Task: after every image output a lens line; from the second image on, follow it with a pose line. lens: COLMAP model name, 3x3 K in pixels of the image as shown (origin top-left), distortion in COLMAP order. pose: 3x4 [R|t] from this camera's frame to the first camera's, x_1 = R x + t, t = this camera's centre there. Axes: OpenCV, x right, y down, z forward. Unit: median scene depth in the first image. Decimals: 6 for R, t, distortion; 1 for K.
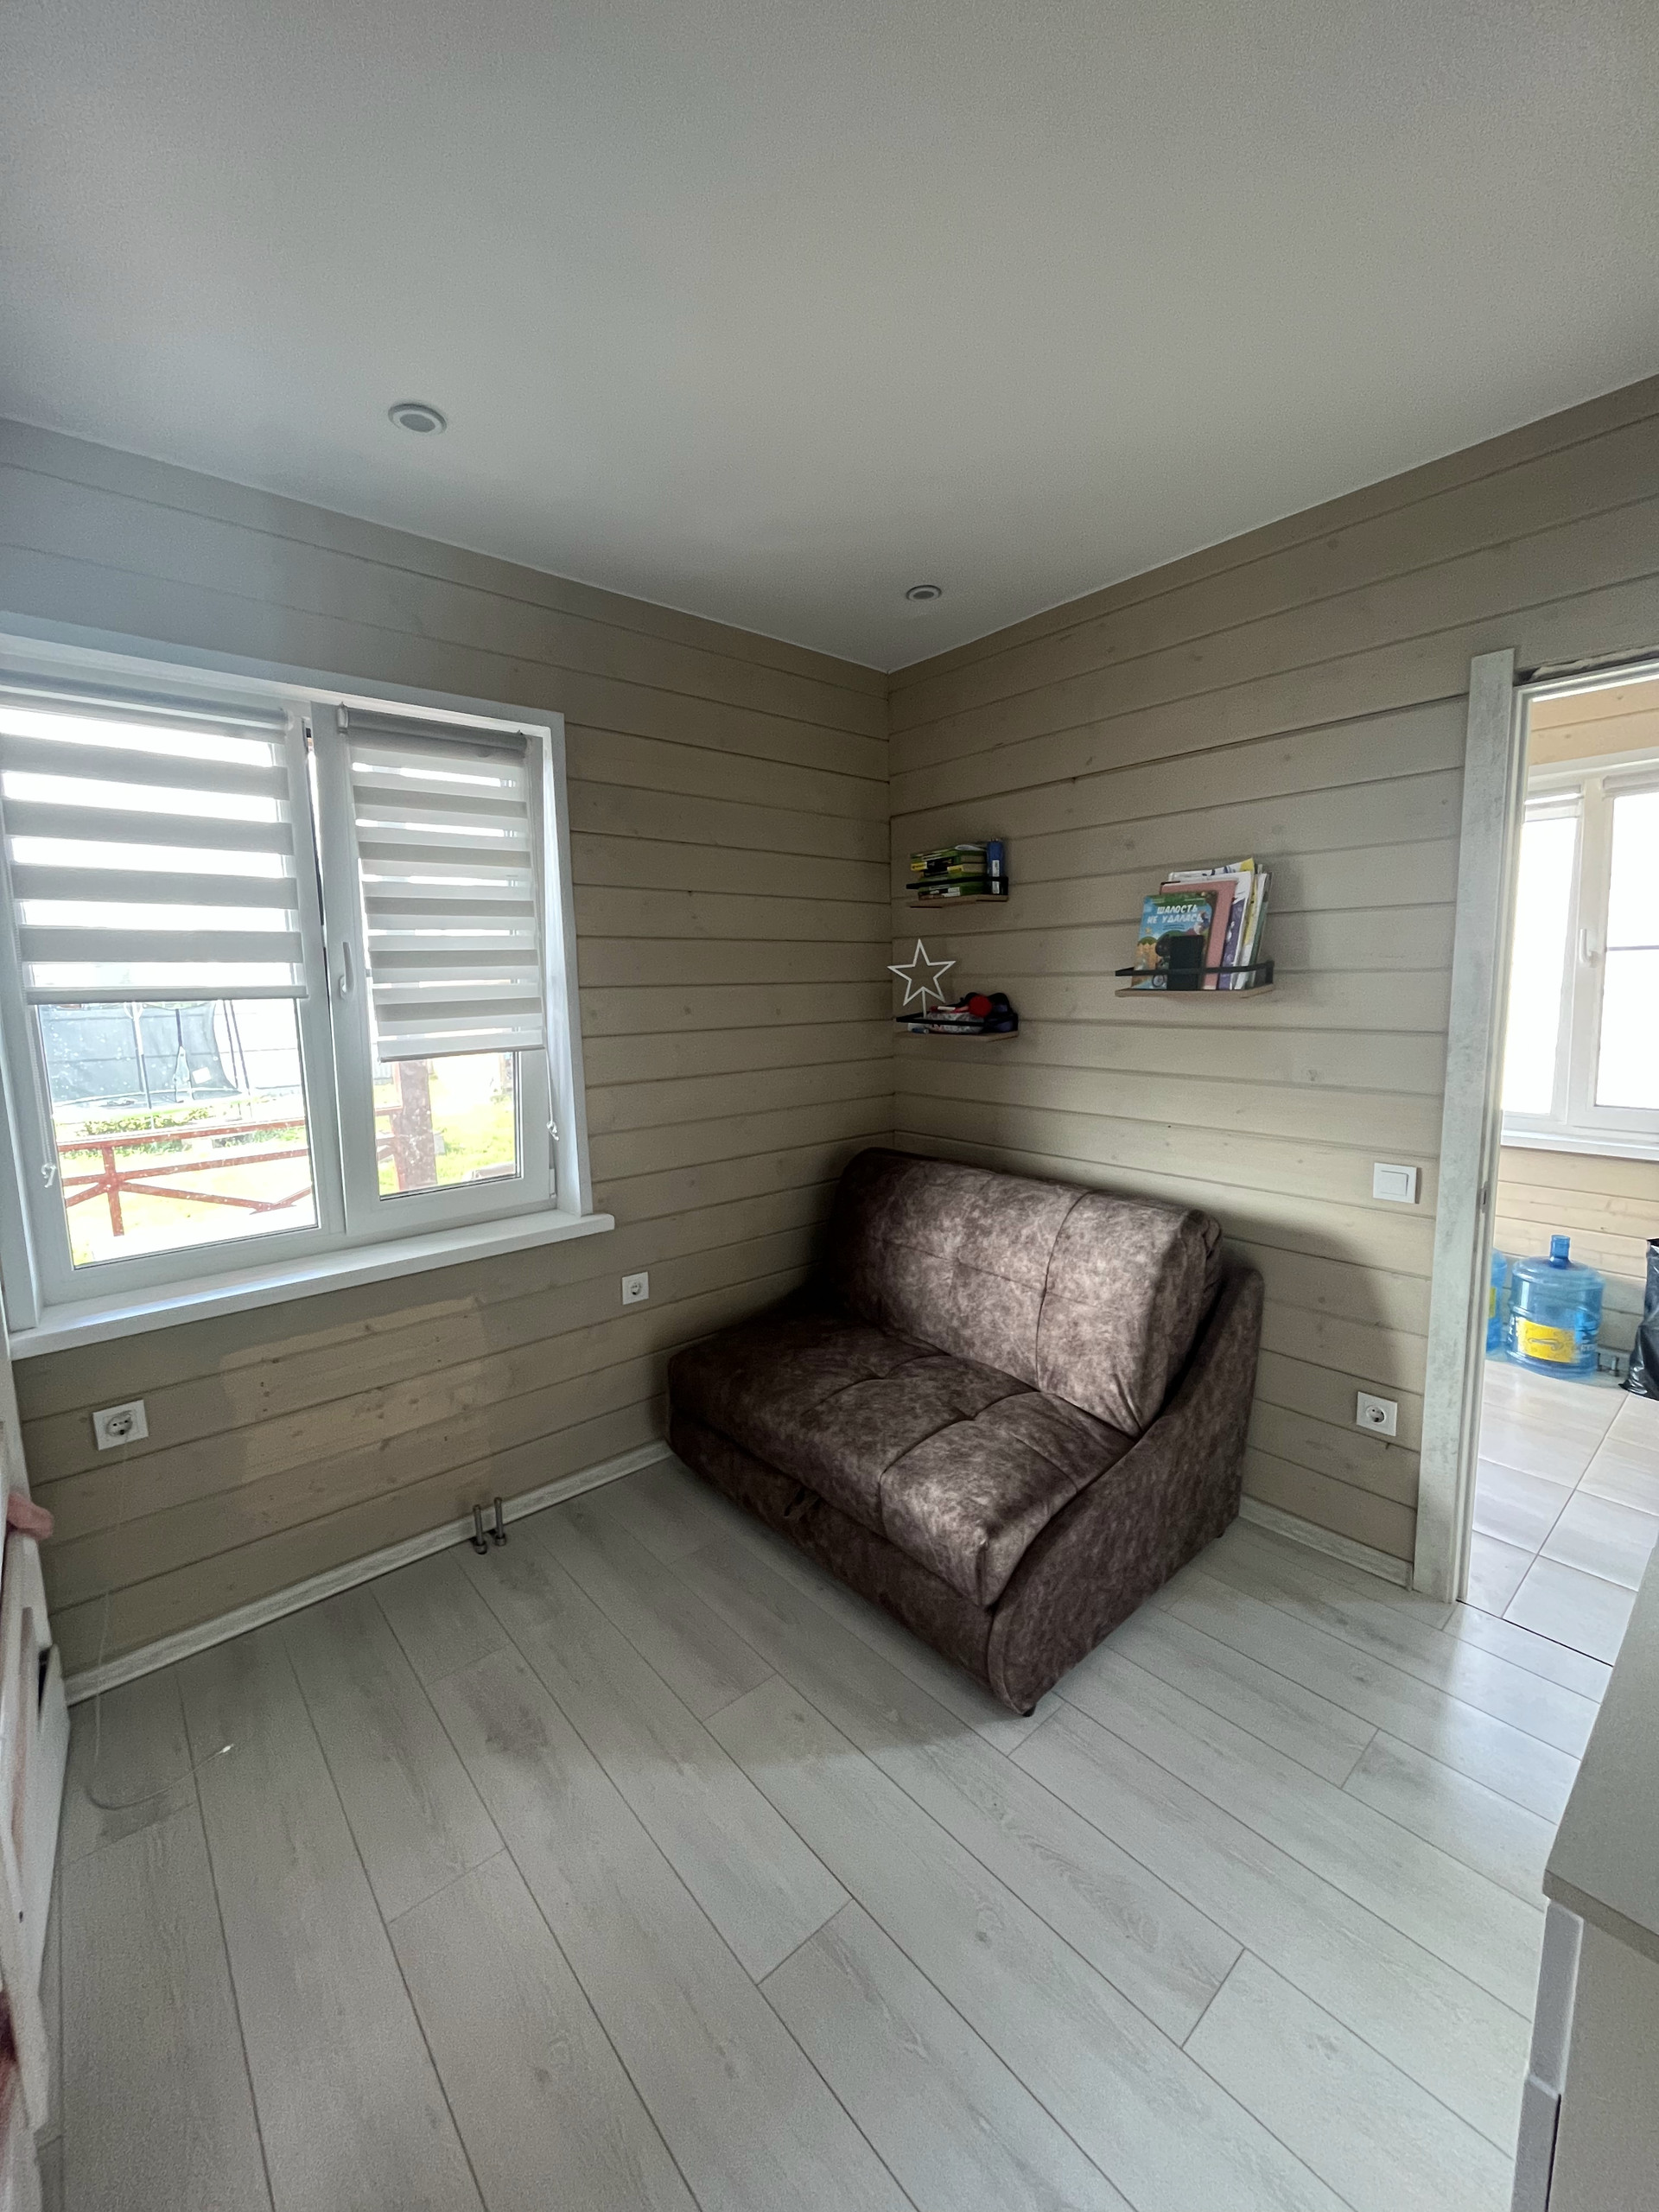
lens RADIAL K [[894.4, 0, 828.8], [0, 894.4, 1099.4], [0, 0, 1]] dist [-0.003484, -0.000264]
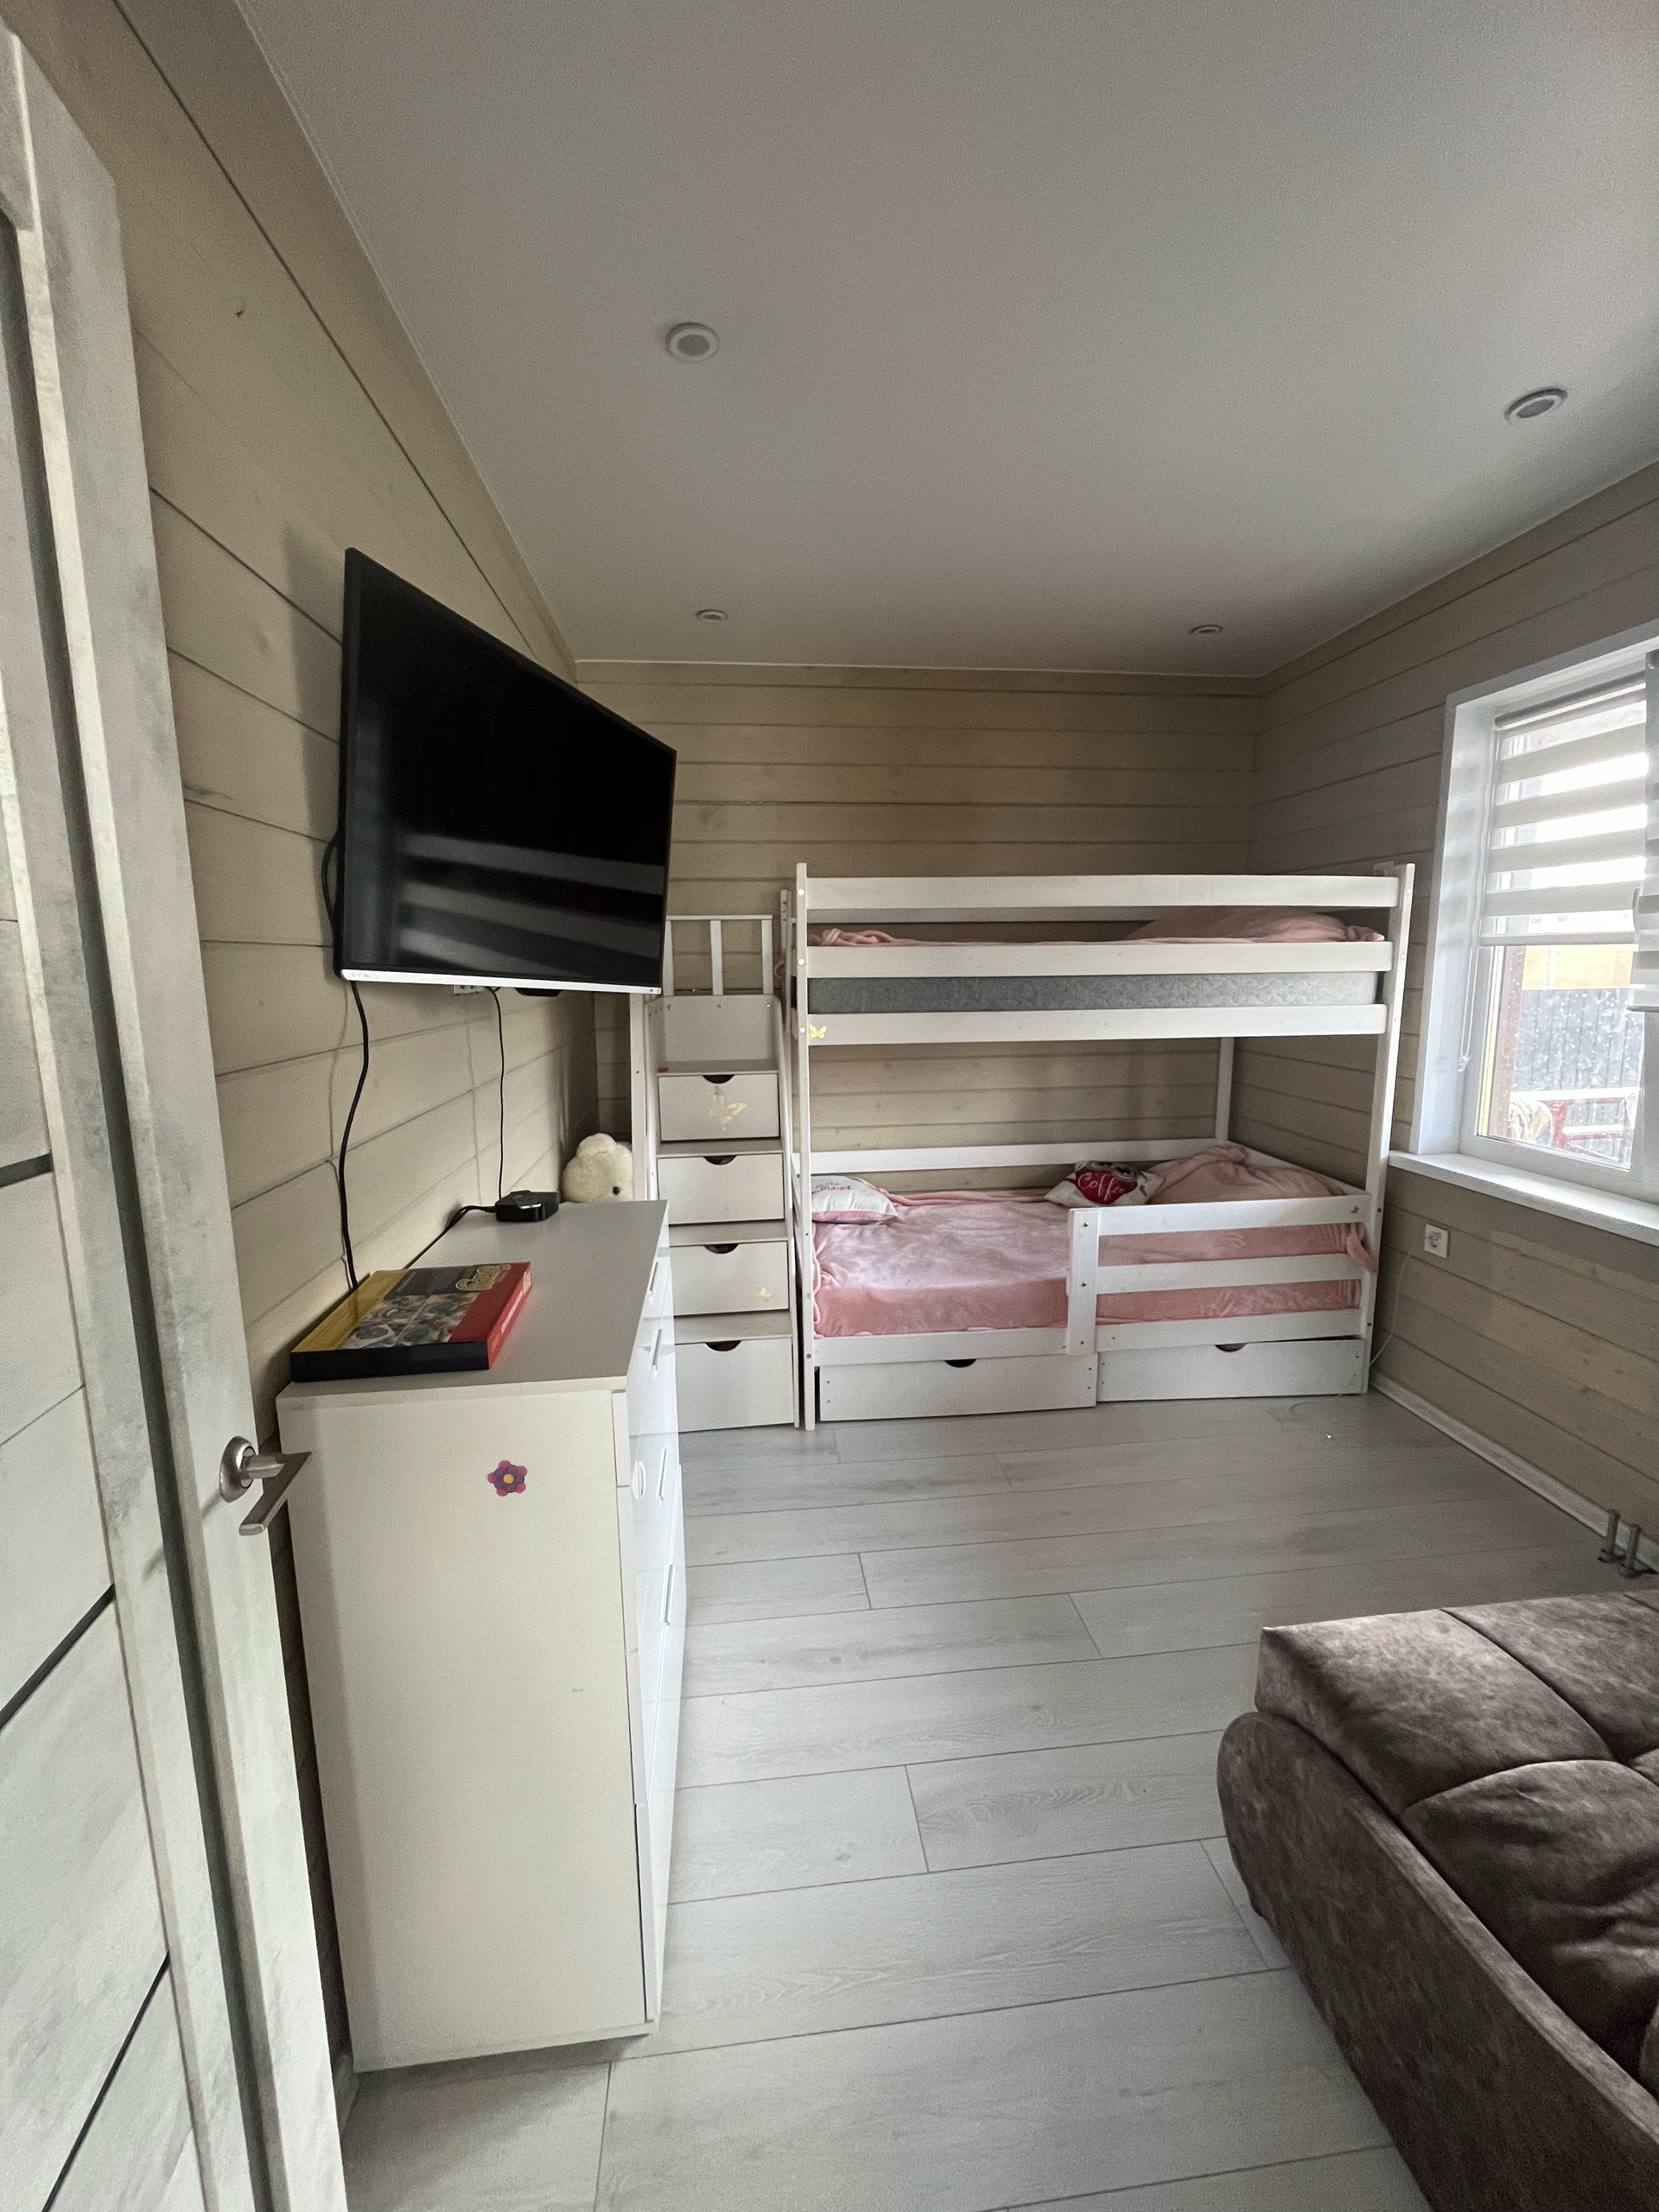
lens RADIAL K [[894.4, 0, 828.8], [0, 894.4, 1099.4], [0, 0, 1]] dist [-0.003484, -0.000264]
pose [[-0.570071, 0.151486, -0.807509, 0.867604], [-0.085530, 0.966573, 0.241706, -0.117905], [0.817132, 0.206856, -0.538058, 0.893374]]
